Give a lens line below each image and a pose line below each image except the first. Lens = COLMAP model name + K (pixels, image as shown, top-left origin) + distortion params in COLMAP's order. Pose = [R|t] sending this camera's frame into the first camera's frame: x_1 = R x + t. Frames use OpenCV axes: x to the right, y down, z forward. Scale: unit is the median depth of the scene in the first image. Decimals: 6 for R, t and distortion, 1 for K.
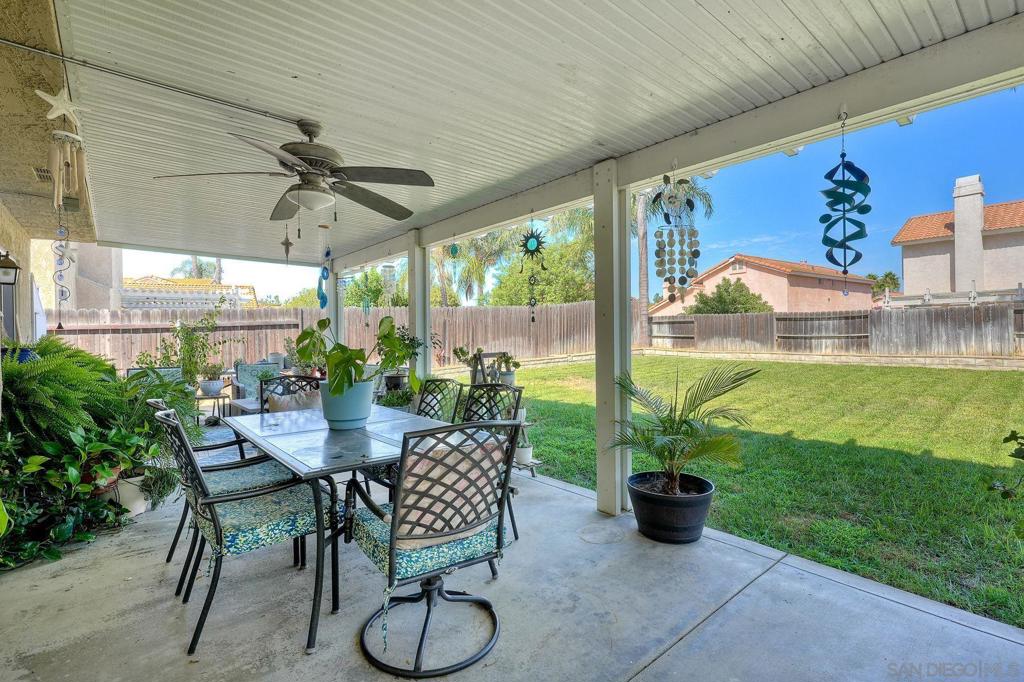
lens RADIAL K [[464.1, 0, 518.5], [0, 464.1, 337.5], [0, 0, 1]] dist [-0.004481, 0.004003]
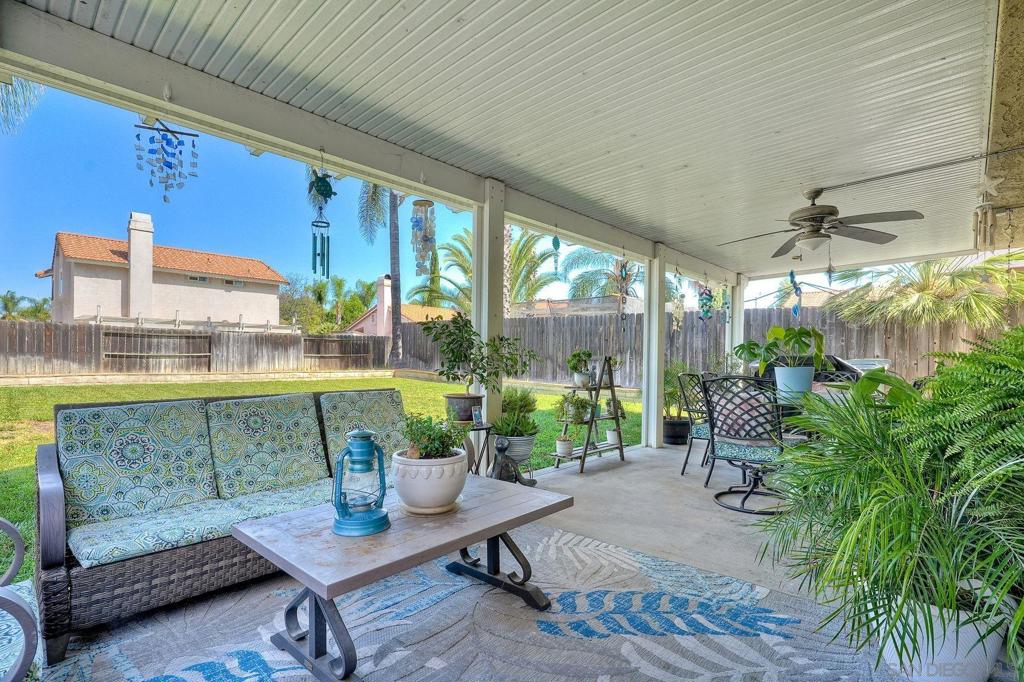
lens RADIAL K [[464.1, 0, 503.0], [0, 464.1, 367.5], [0, 0, 1]] dist [-0.004481, 0.004003]
pose [[-0.107722, -0.008090, 0.994148, -0.331646], [0.001718, 0.999964, 0.008323, 0.014837], [-0.994180, 0.002605, -0.107704, 0.417627]]
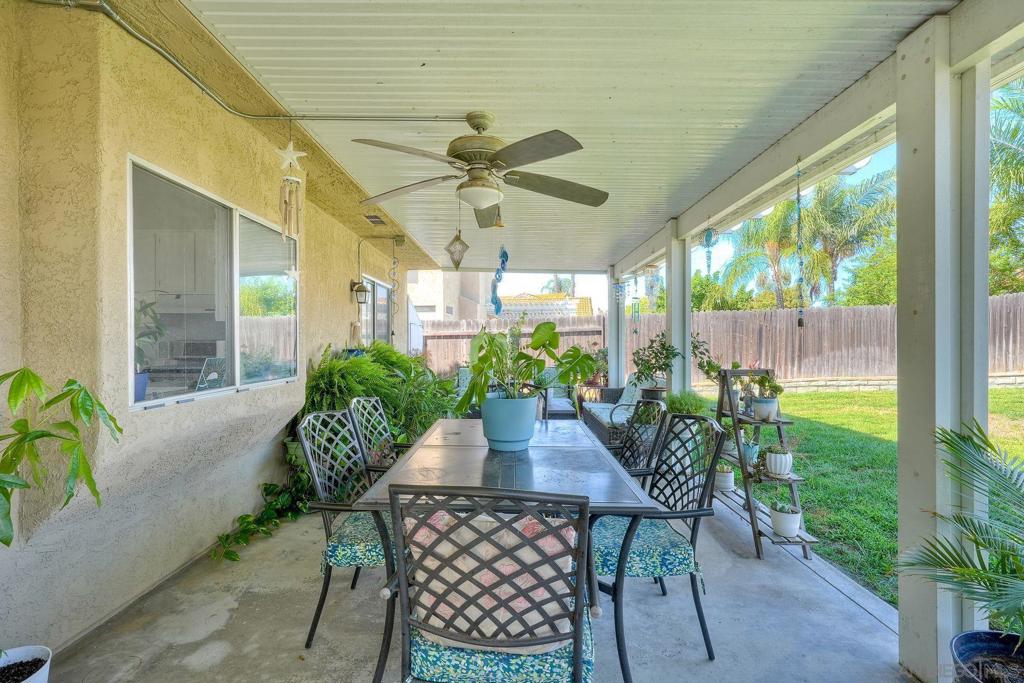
lens RADIAL K [[464.1, 0, 517.3], [0, 464.1, 341.5], [0, 0, 1]] dist [-0.004481, 0.004003]
pose [[0.767942, 0.010744, -0.640429, 0.038569], [-0.014075, 0.999901, -0.000103, -0.001705], [0.640365, 0.009093, 0.768017, 0.061856]]
